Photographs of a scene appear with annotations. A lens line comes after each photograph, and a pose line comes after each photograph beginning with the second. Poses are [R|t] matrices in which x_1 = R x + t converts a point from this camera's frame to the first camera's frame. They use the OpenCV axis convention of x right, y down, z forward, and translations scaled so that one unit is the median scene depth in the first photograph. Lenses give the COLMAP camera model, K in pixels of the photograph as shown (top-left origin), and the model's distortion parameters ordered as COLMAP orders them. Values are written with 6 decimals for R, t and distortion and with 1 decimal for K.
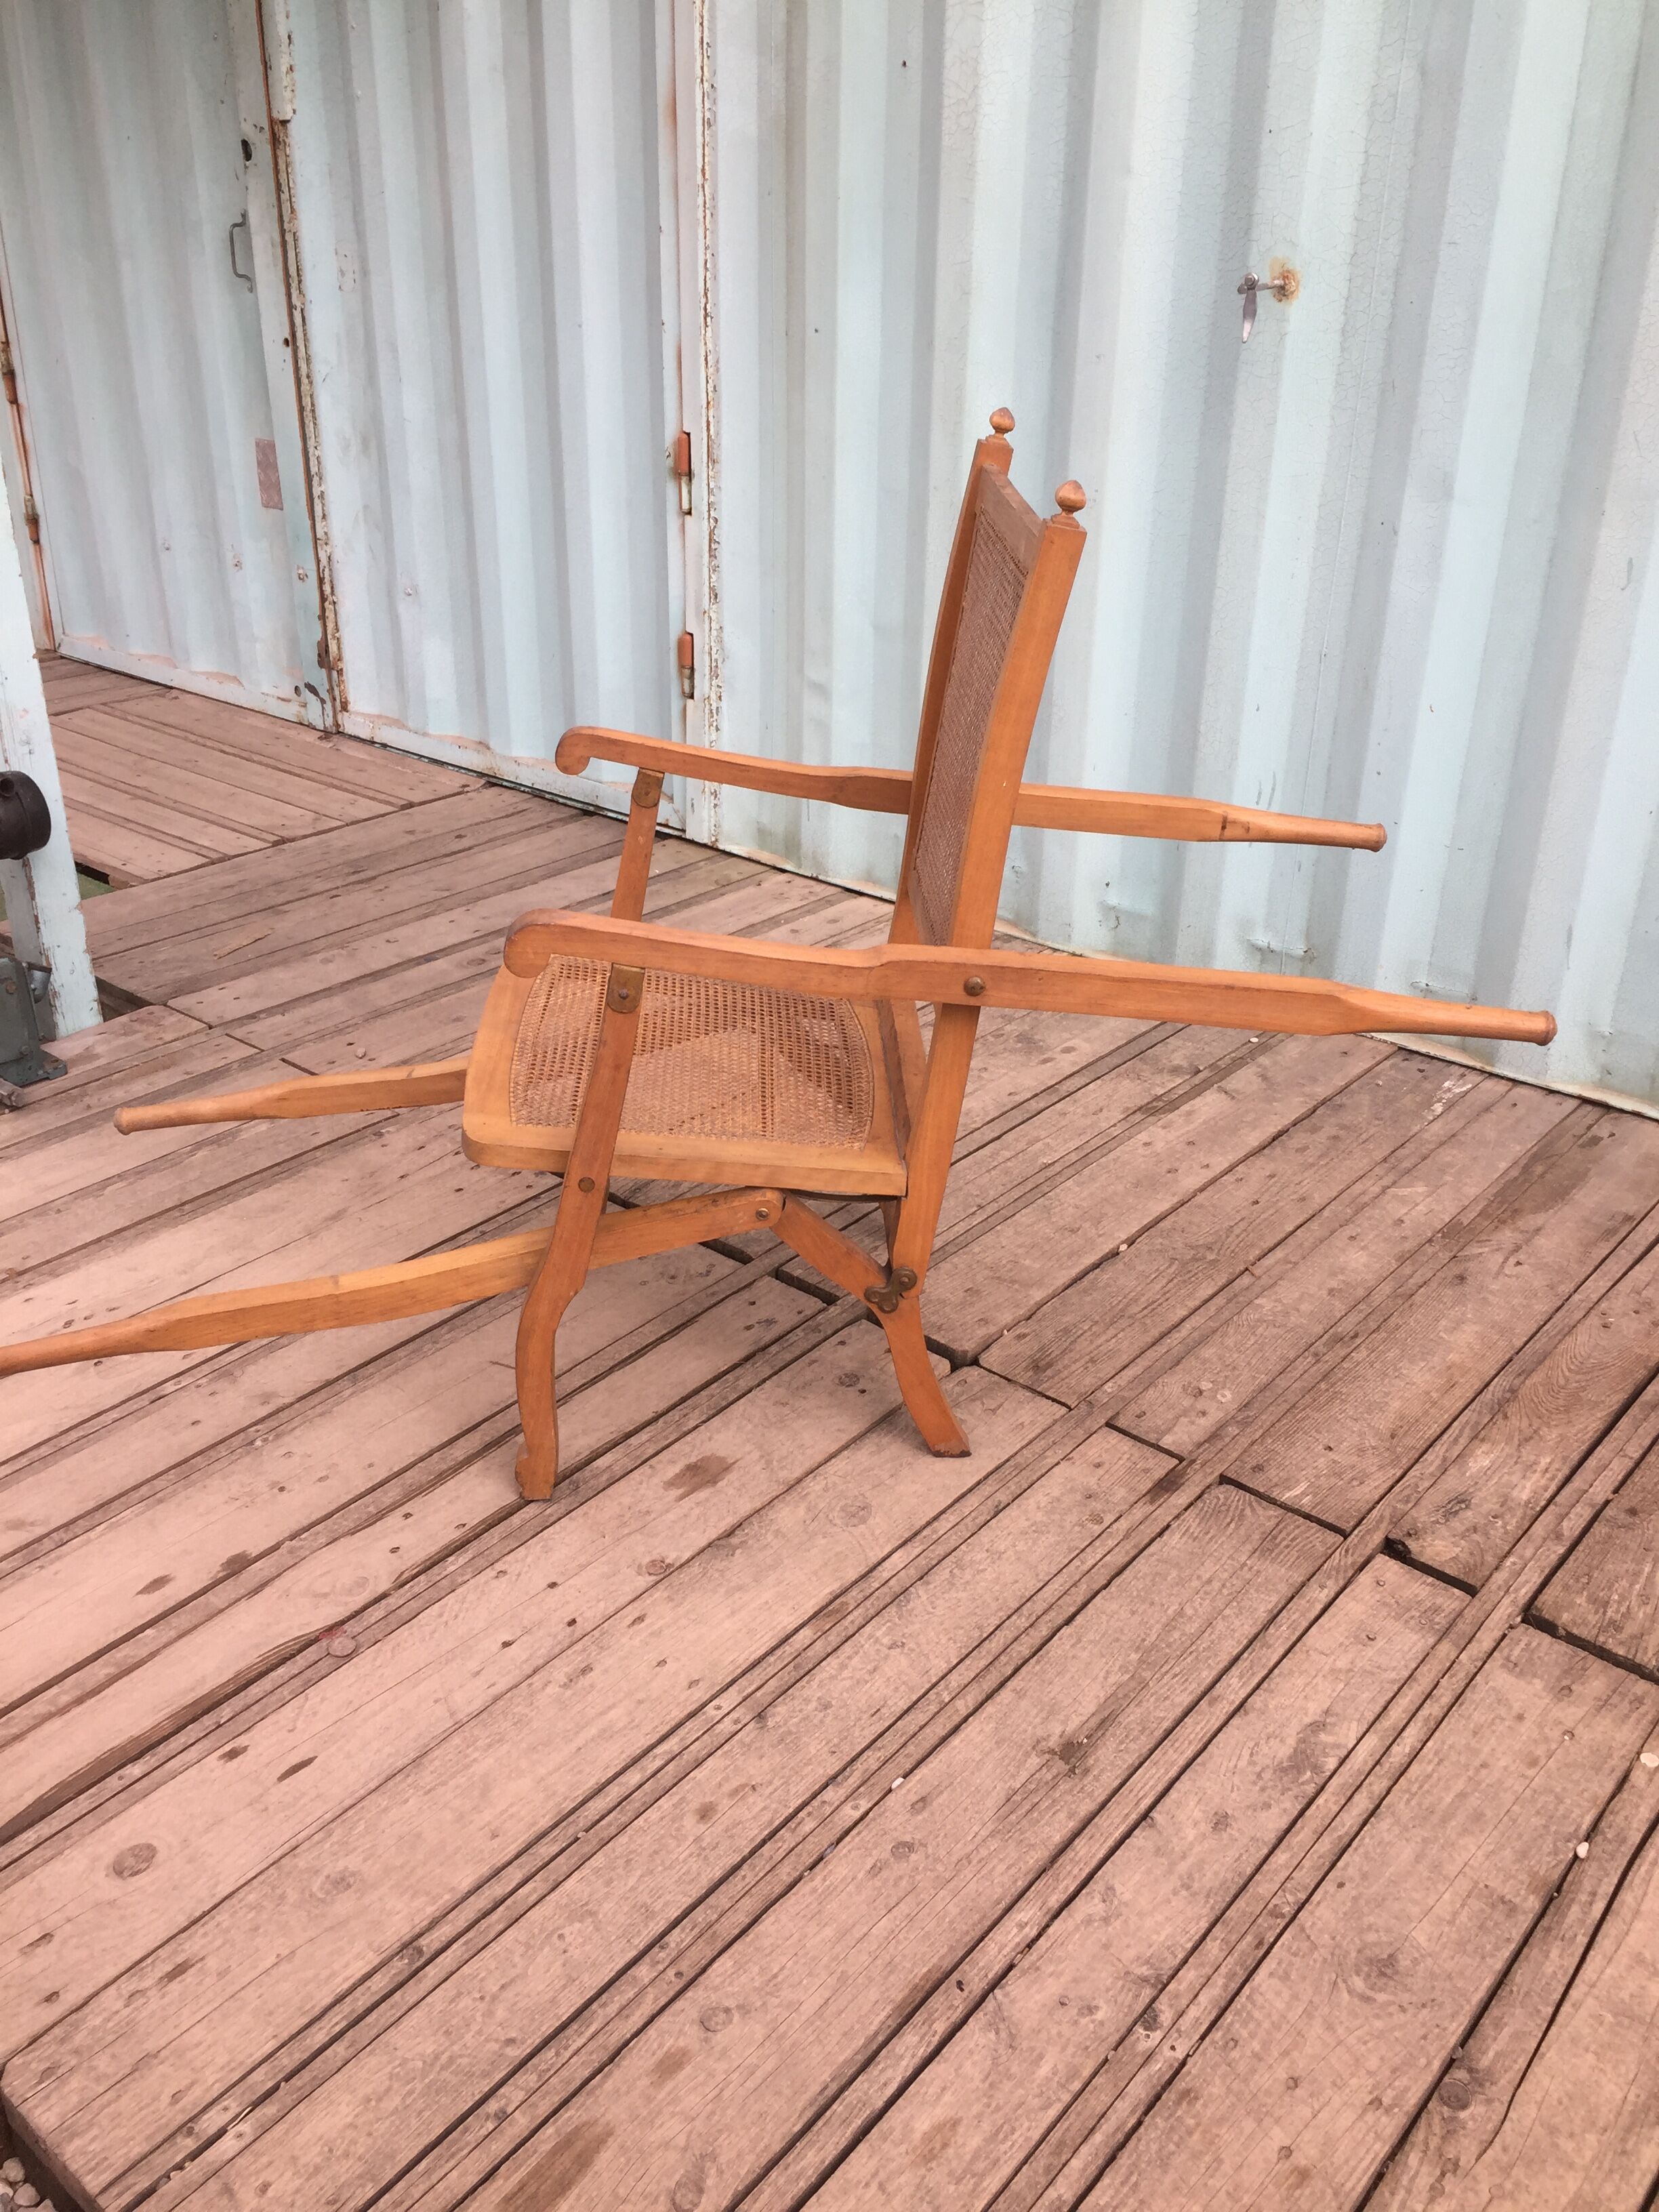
lens RADIAL K [[1912.3, 0, 800.2], [0, 1912.3, 1058.3], [0, 0, 1]] dist [0.028310, -0.004399]
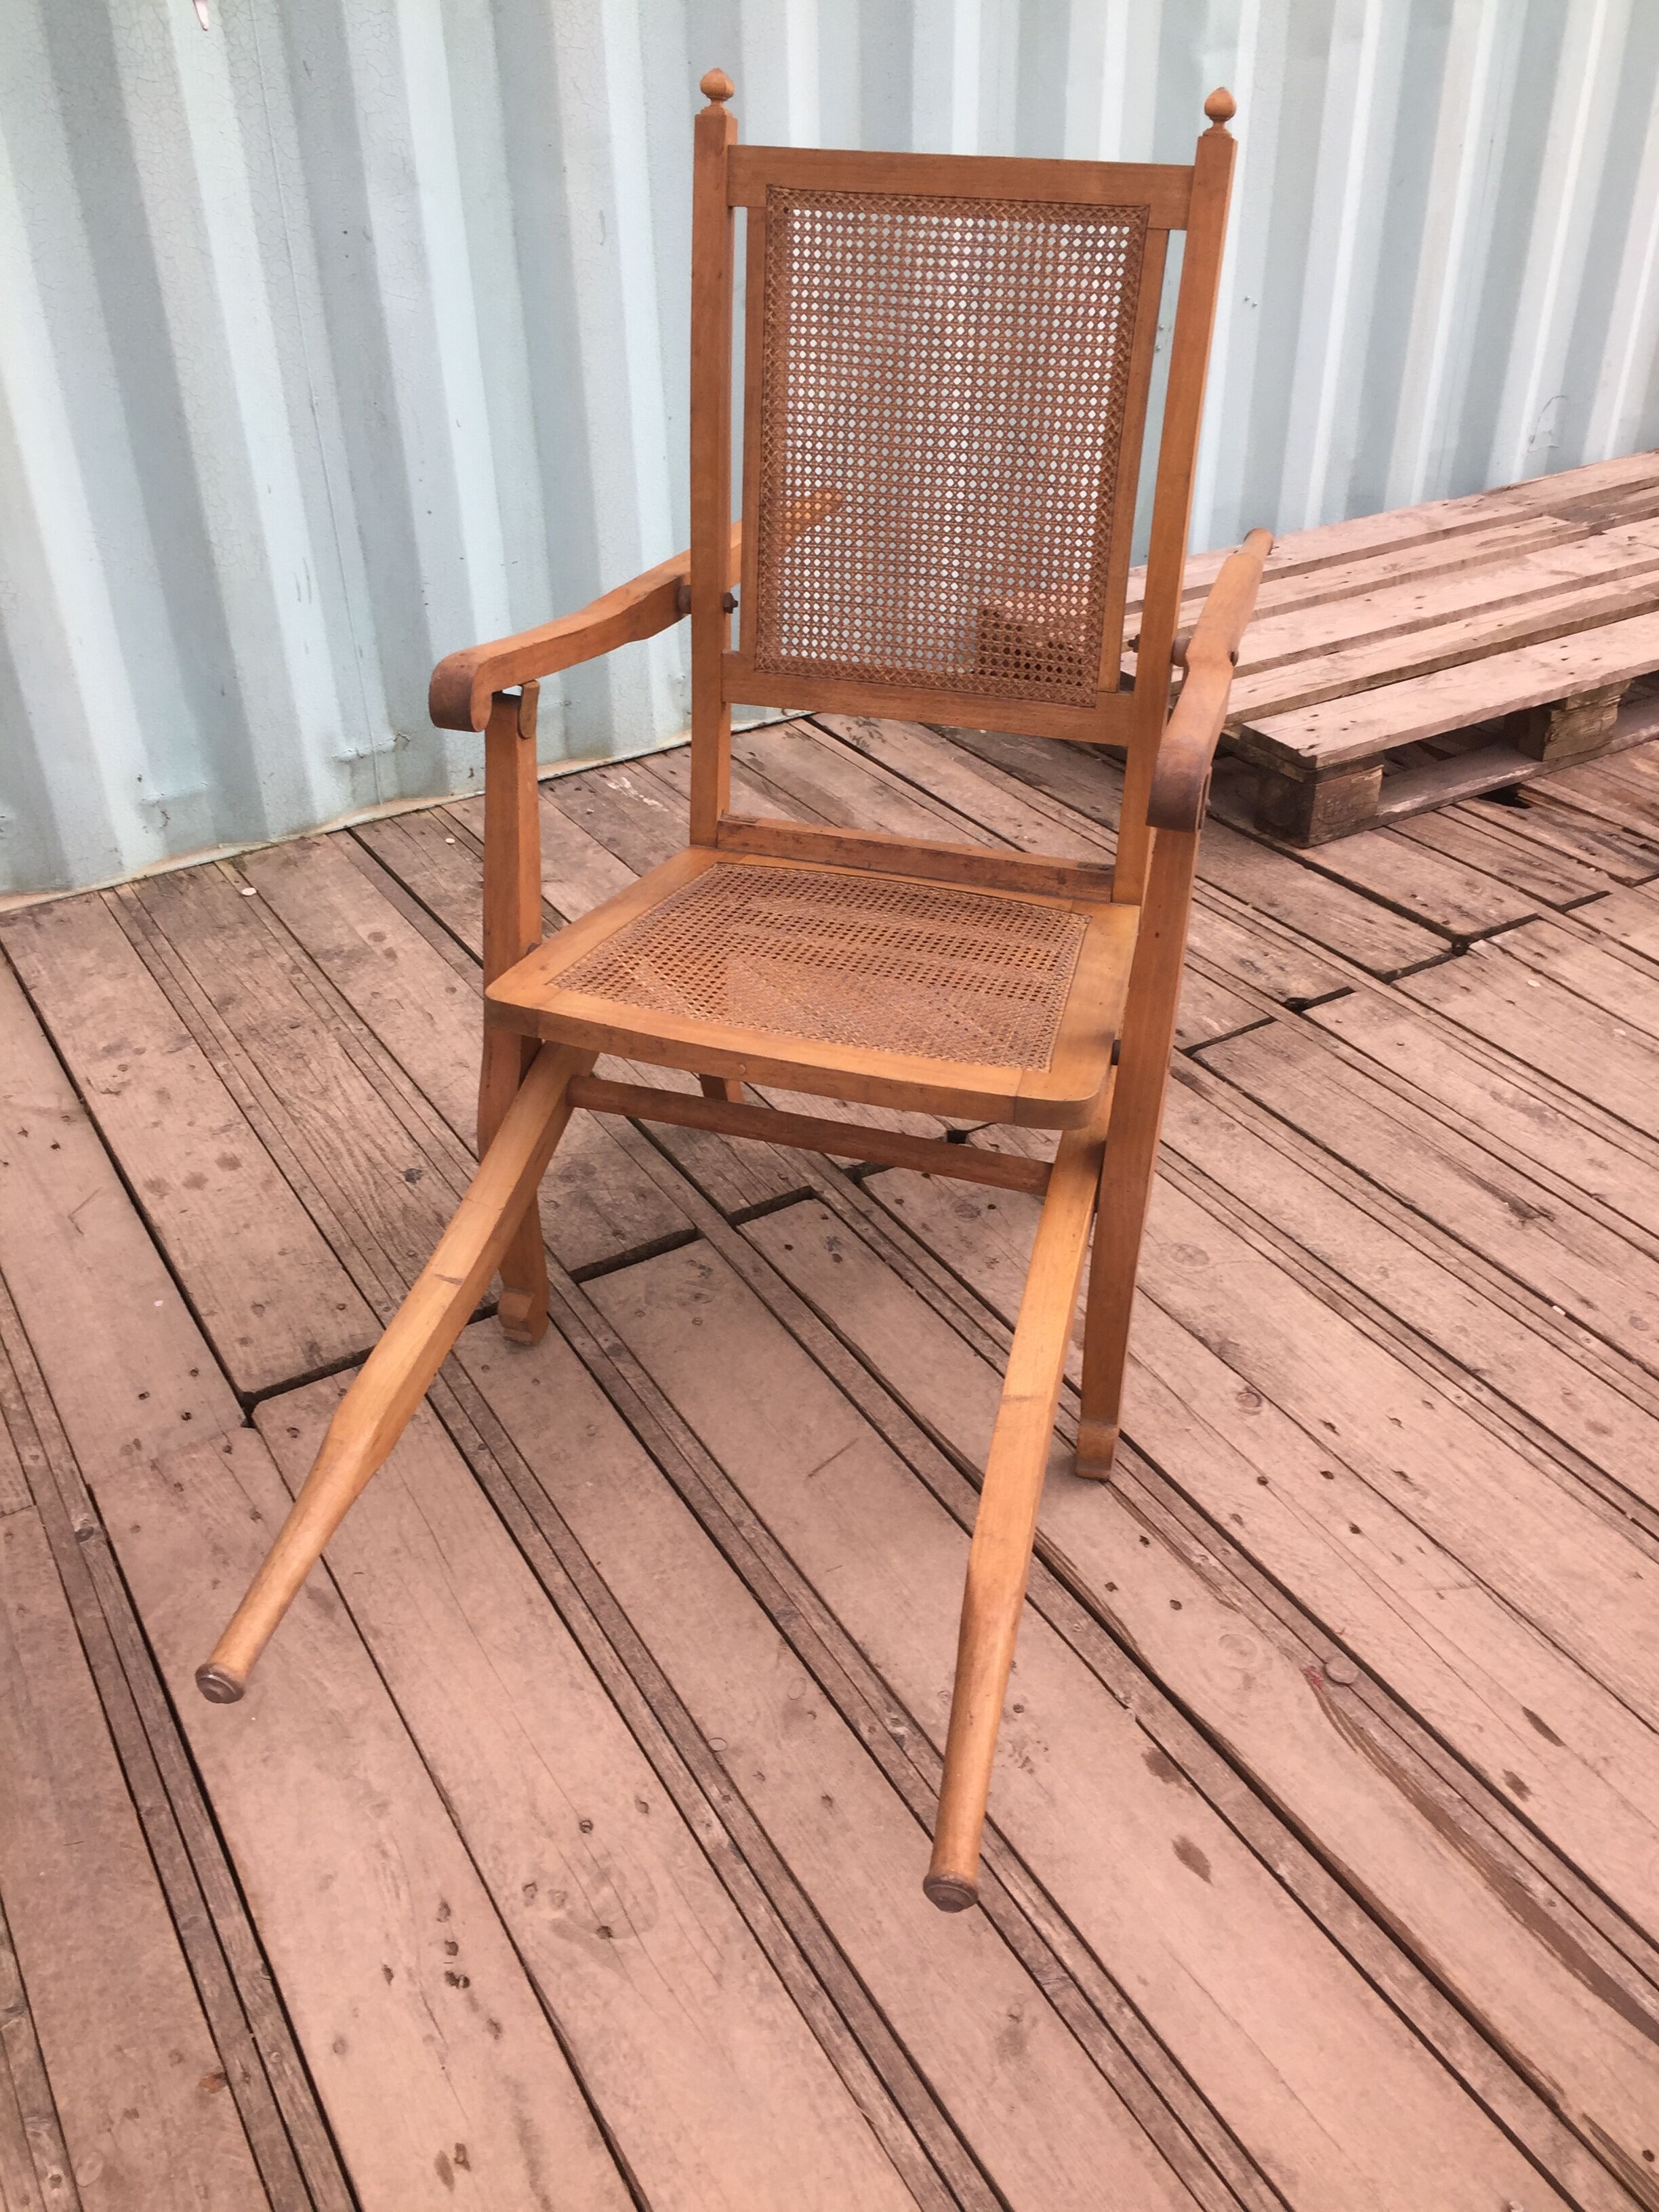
lens RADIAL K [[1907.3, 0, 829.5], [0, 1907.3, 1106.0], [0, 0, 1]] dist [0.064063, -0.133860]
pose [[0.307377, -0.525192, 0.793532, -0.746857], [0.421025, 0.822899, 0.381542, -0.267208], [-0.853380, 0.216820, 0.474059, 0.671787]]
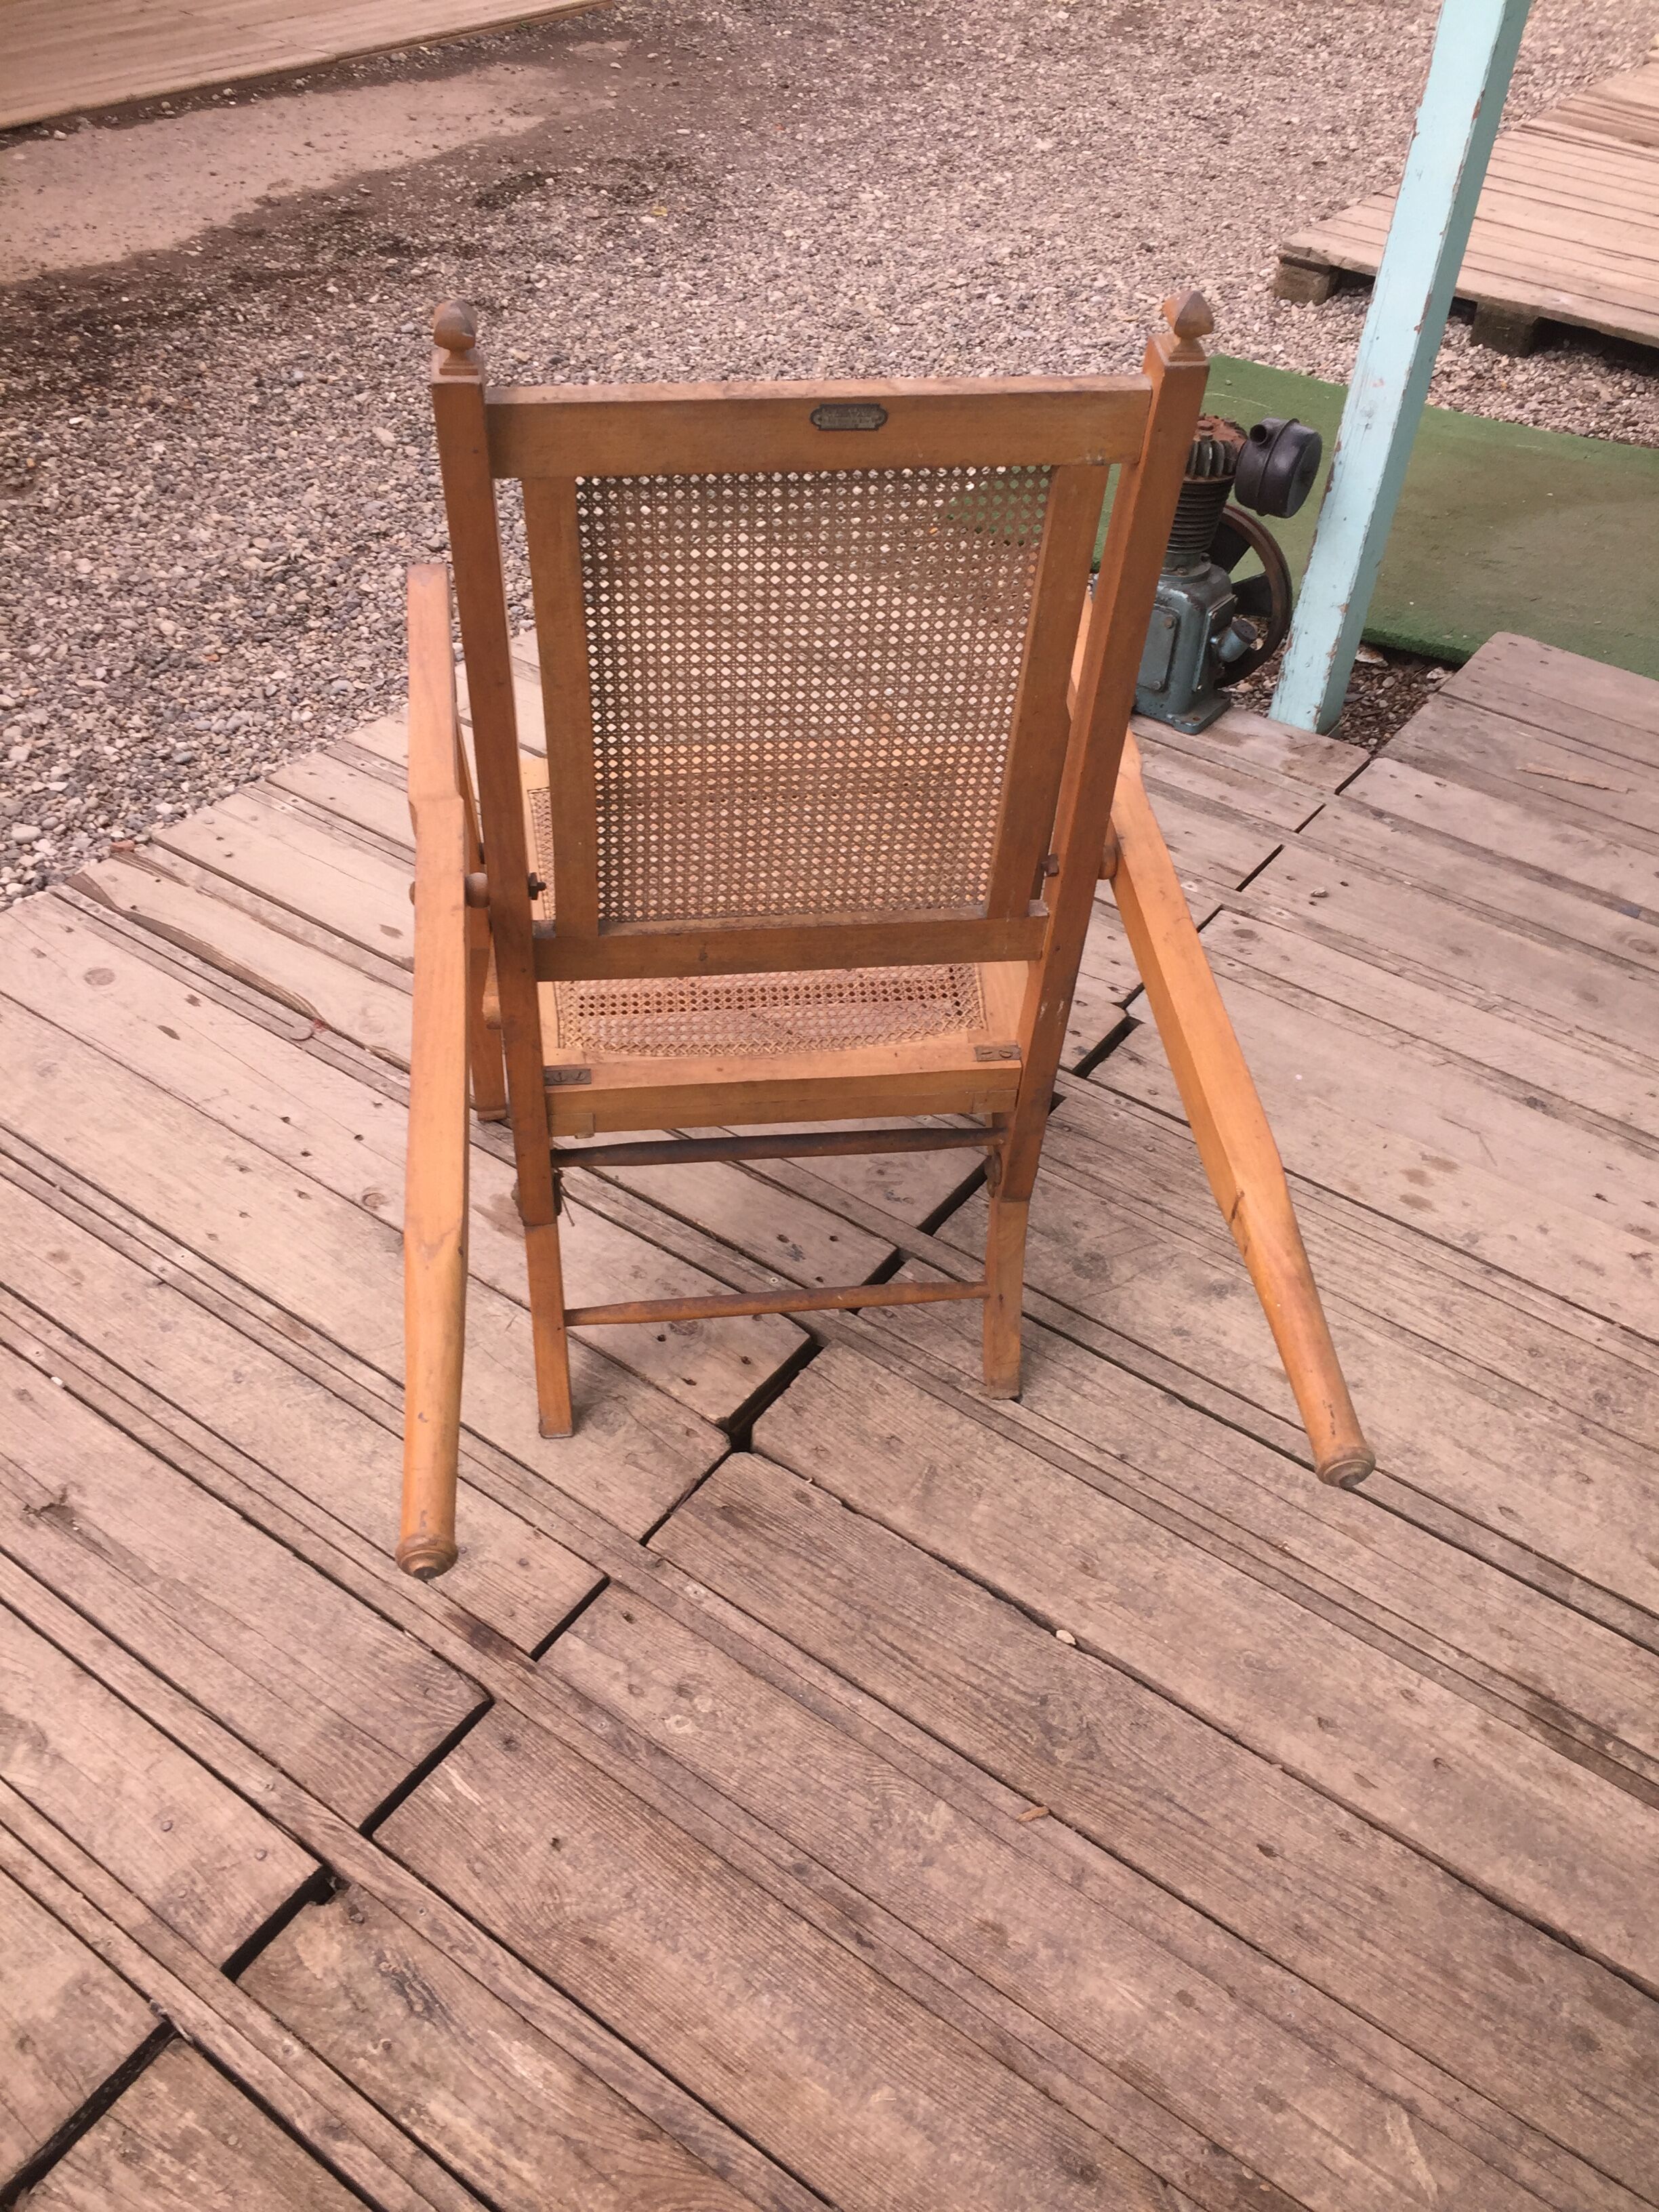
lens RADIAL K [[1907.3, 0, 829.5], [0, 1907.3, 1106.0], [0, 0, 1]] dist [0.064063, -0.133860]
pose [[0.086365, 0.635051, -0.767627, 0.673689], [-0.469737, 0.705440, 0.530755, -0.414180], [0.878572, 0.314744, 0.359233, 0.786569]]
